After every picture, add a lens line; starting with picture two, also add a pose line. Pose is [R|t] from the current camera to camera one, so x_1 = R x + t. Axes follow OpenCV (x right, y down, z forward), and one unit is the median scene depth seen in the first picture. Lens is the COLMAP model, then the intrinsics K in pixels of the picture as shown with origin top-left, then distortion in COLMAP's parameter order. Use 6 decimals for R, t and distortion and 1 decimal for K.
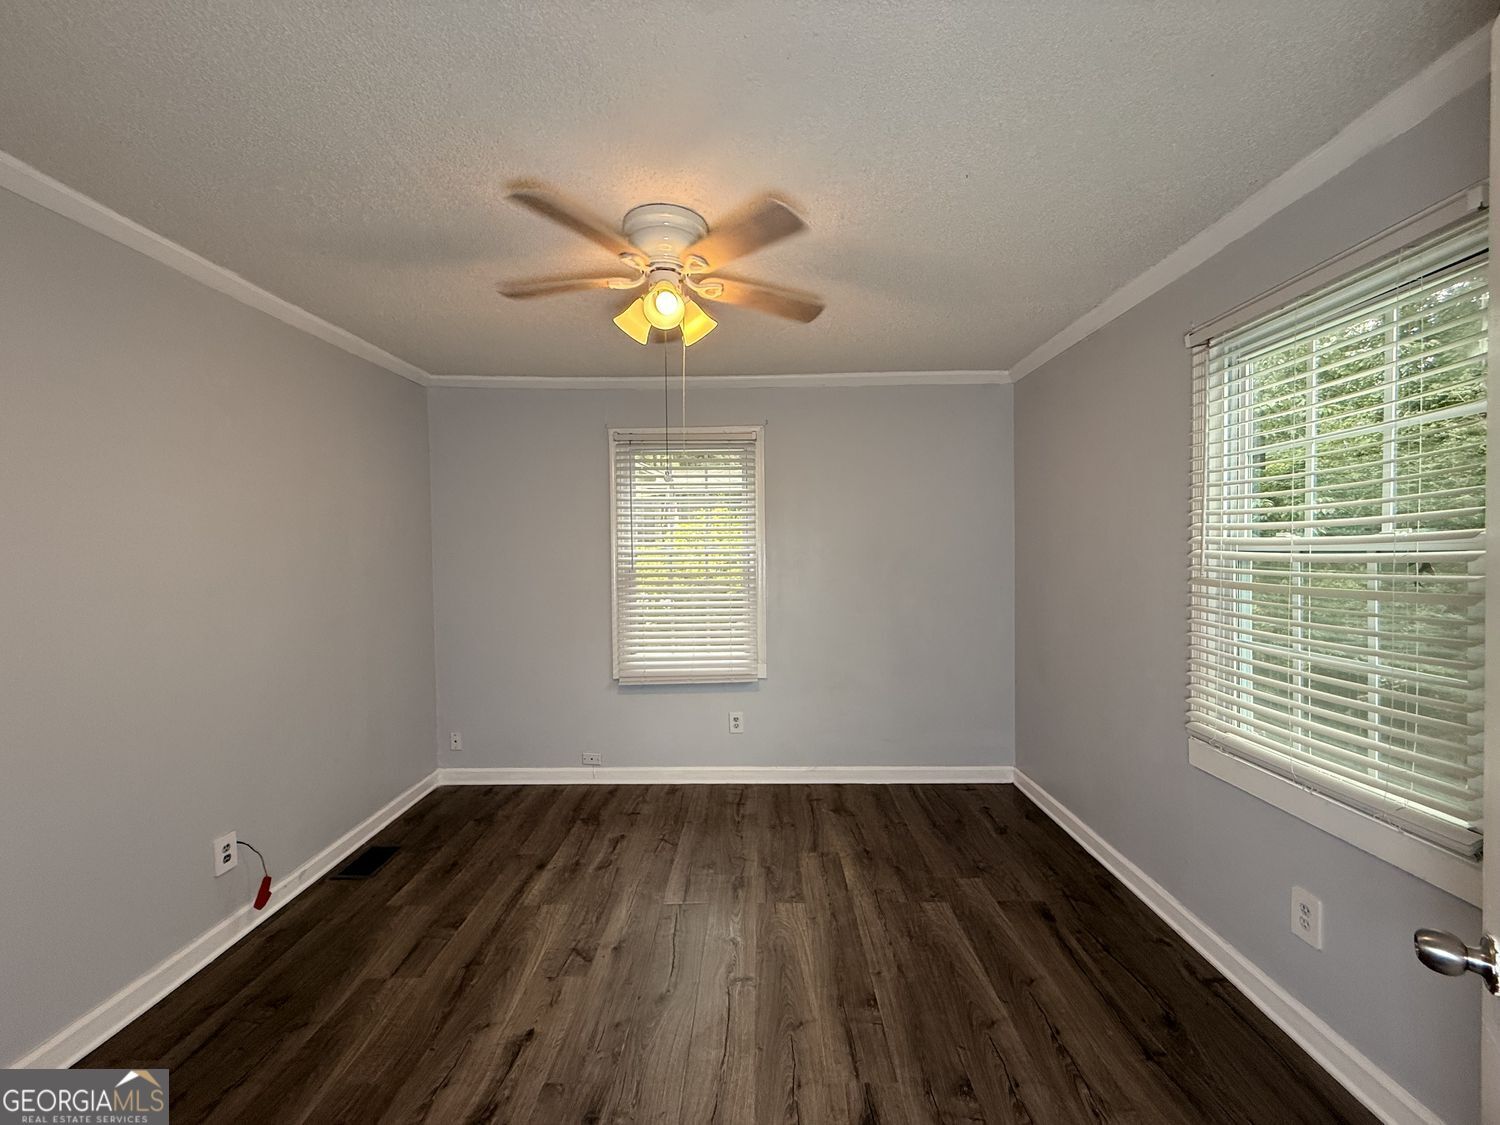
lens RADIAL K [[596.9, 0, 754.0], [0, 596.9, 560.3], [0, 0, 1]] dist [0.000678, 0.000376]
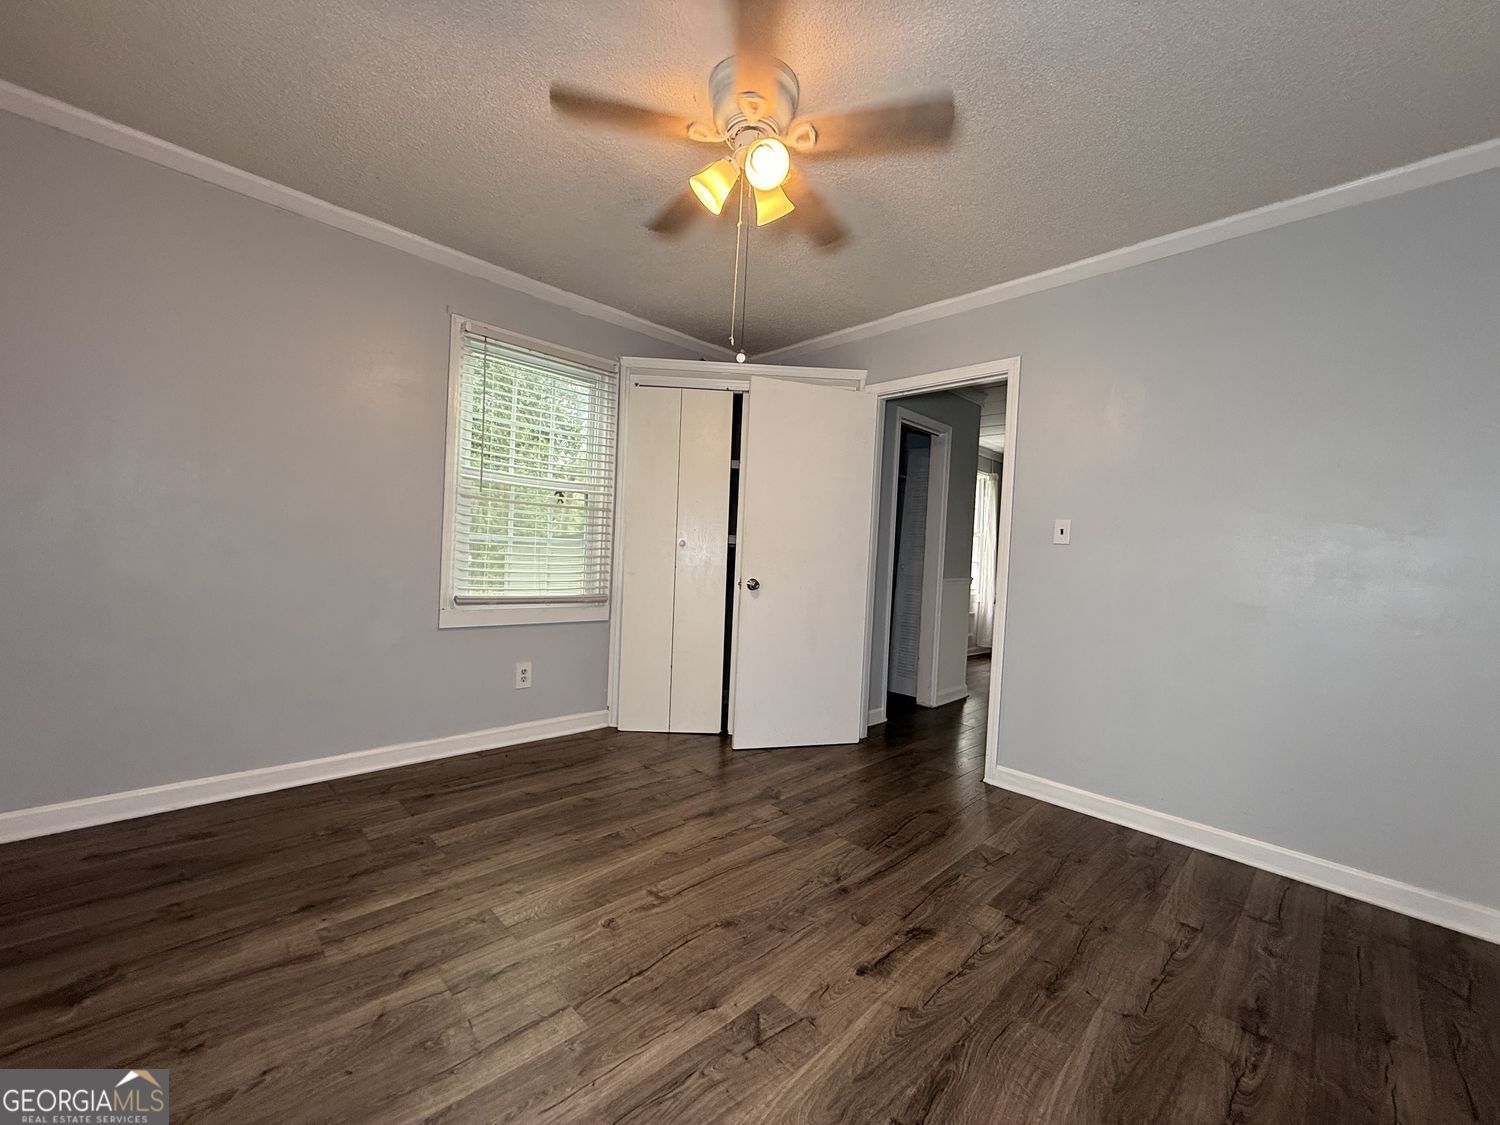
lens RADIAL K [[596.9, 0, 746.3], [0, 596.9, 569.8], [0, 0, 1]] dist [0.000678, 0.000376]
pose [[-0.706183, -0.042218, 0.706770, -0.747330], [-0.028196, 0.999106, 0.031508, 0.152831], [-0.707468, 0.002322, -0.706742, 1.526041]]
